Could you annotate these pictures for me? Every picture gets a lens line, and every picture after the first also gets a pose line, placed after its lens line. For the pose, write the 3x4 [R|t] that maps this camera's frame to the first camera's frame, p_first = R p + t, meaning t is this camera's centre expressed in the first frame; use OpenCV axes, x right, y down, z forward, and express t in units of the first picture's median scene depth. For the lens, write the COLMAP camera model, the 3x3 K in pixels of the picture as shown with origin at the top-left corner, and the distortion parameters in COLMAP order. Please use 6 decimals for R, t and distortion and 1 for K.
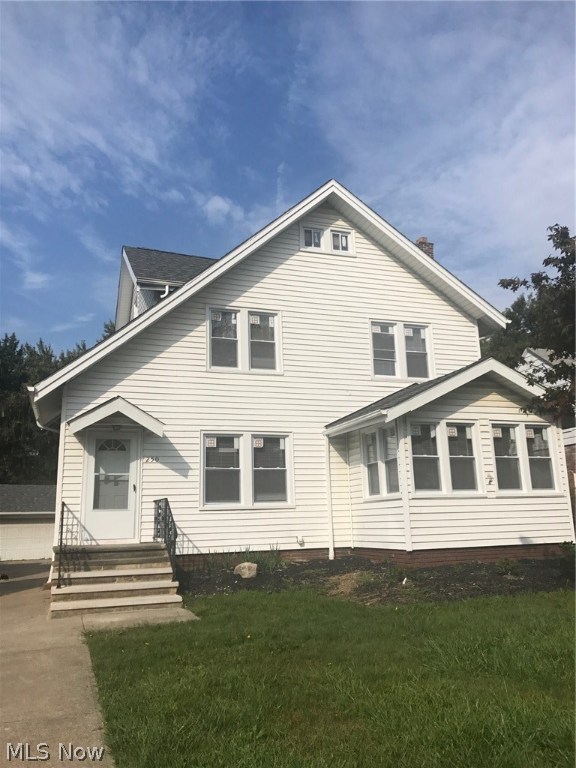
lens RADIAL K [[628.1, 0, 287.7], [0, 628.1, 383.3], [0, 0, 1]] dist [0.068925, -0.001574]
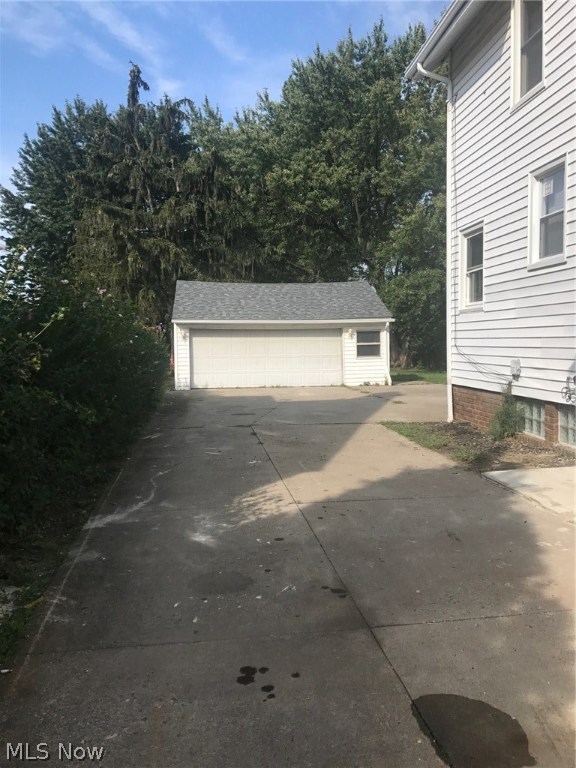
lens RADIAL K [[628.1, 0, 287.5], [0, 628.1, 382.9], [0, 0, 1]] dist [0.068925, -0.001574]
pose [[0.977904, 0.035556, -0.206009, -0.130807], [0.023518, 0.960465, 0.277405, 0.049979], [0.207728, -0.276120, 0.938406, 0.224718]]
